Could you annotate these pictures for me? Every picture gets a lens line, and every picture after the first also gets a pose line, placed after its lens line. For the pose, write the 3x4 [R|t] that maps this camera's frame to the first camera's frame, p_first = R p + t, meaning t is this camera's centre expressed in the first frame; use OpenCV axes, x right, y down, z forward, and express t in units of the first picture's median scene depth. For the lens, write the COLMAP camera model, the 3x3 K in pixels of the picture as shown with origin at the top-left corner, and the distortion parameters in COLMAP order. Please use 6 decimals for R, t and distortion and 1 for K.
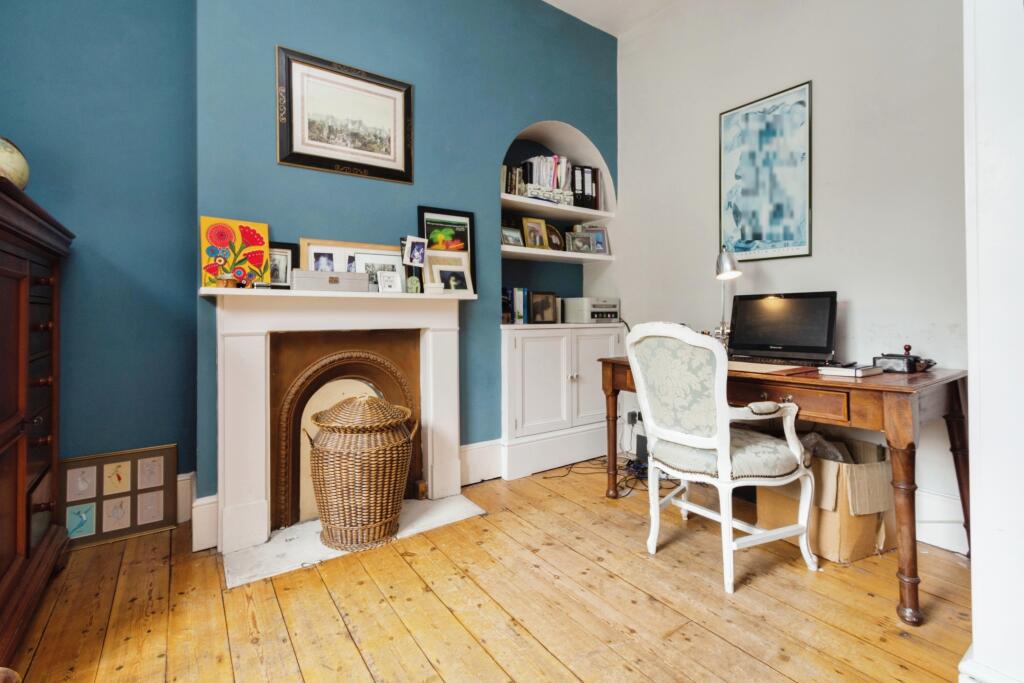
lens RADIAL K [[461.5, 0, 510.0], [0, 461.5, 308.2], [0, 0, 1]] dist [0.000213, -0.000018]
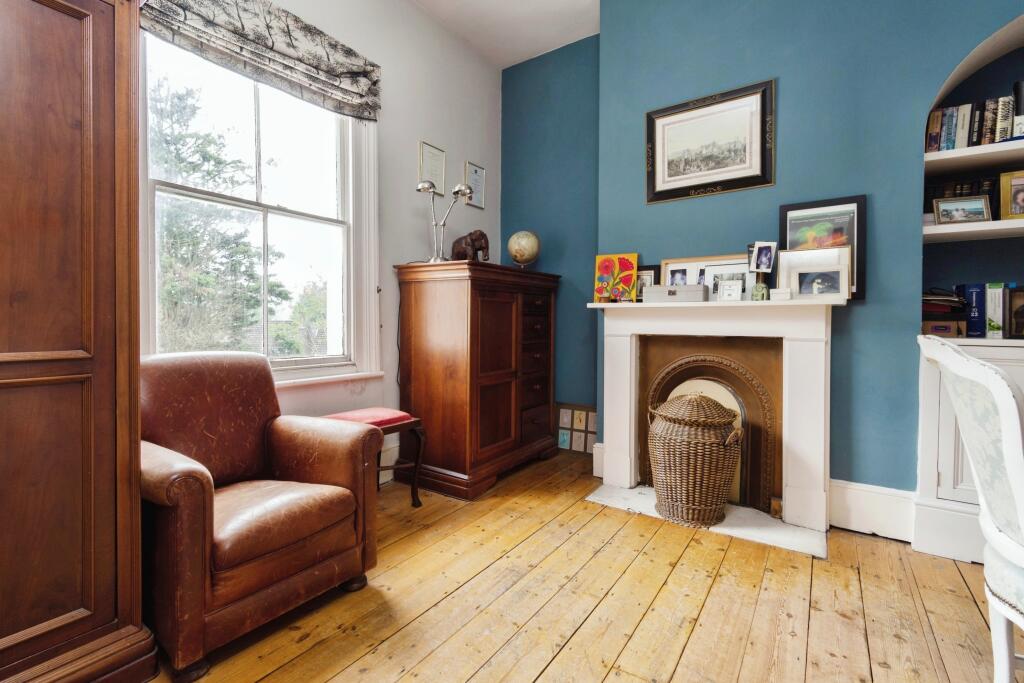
lens RADIAL K [[463.7, 0, 510.6], [0, 463.7, 325.8], [0, 0, 1]] dist [0.000011, -0.000010]
pose [[0.349743, 0.013925, -0.936742, 0.543864], [0.005862, 0.999837, 0.017052, 0.001417], [0.936827, -0.011455, 0.349604, 0.174822]]
